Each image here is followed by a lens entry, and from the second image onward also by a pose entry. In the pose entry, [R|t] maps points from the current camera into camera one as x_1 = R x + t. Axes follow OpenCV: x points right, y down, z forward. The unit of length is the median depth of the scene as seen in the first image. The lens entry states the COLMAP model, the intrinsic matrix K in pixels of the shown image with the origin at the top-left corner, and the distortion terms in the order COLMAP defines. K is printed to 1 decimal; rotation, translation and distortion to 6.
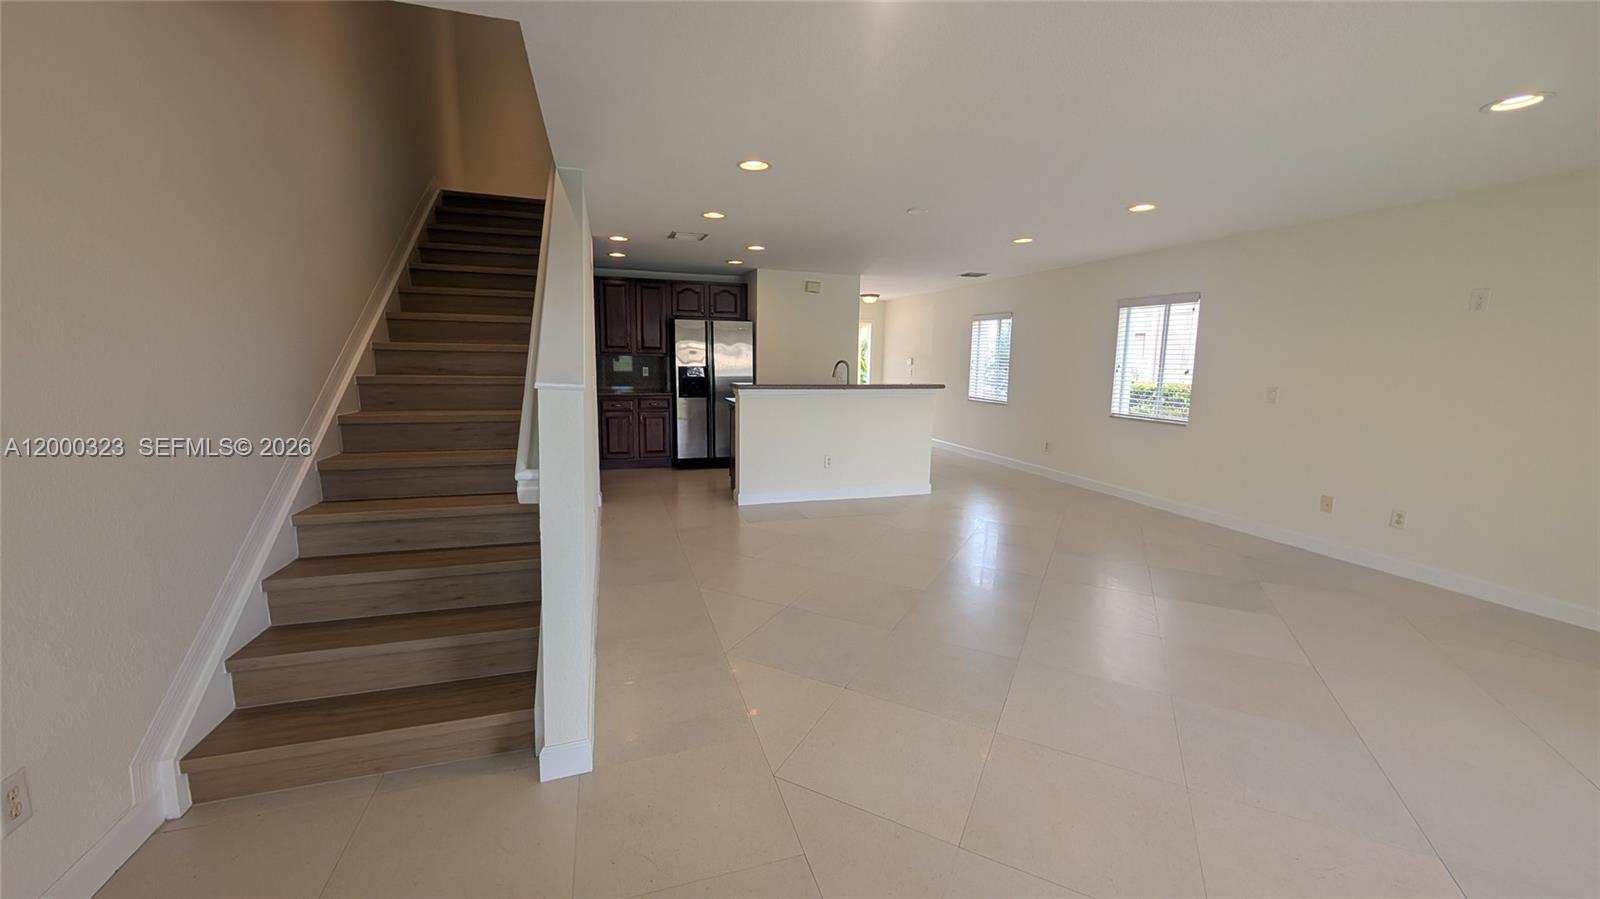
lens RADIAL K [[602.3, 0, 802.3], [0, 602.3, 441.8], [0, 0, 1]] dist [0.001177, 0.000052]
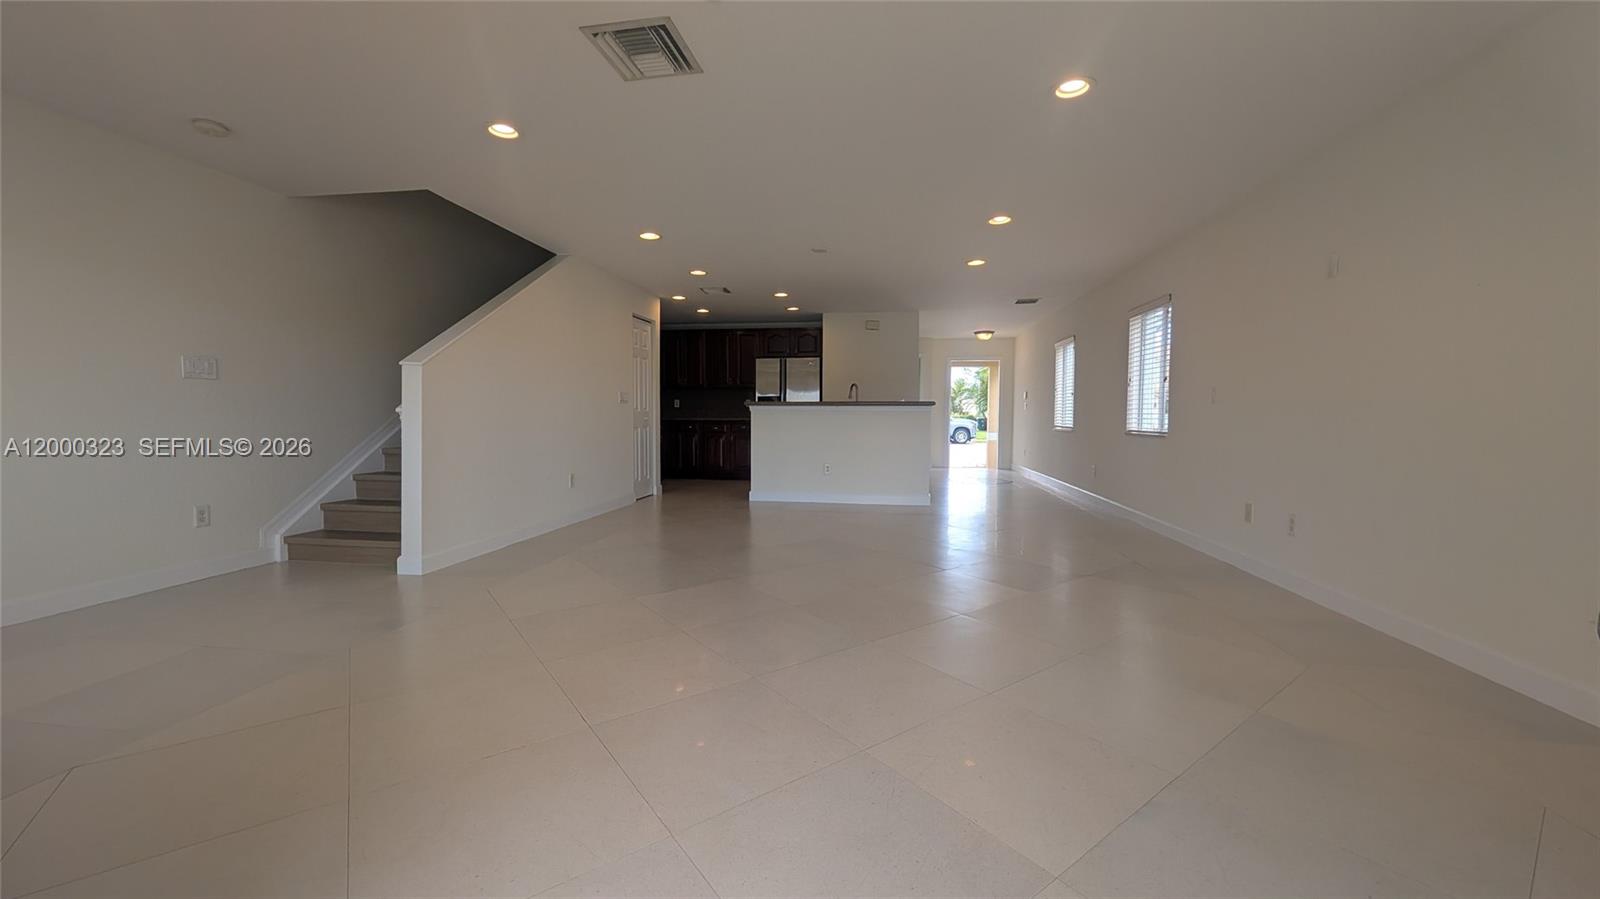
lens RADIAL K [[602.3, 0, 802.3], [0, 602.3, 441.8], [0, 0, 1]] dist [0.001177, 0.000052]
pose [[0.896194, 0.008565, -0.443580, 0.451793], [-0.052727, 0.994784, -0.087321, 0.074237], [0.440519, 0.101645, 0.891971, -0.048254]]
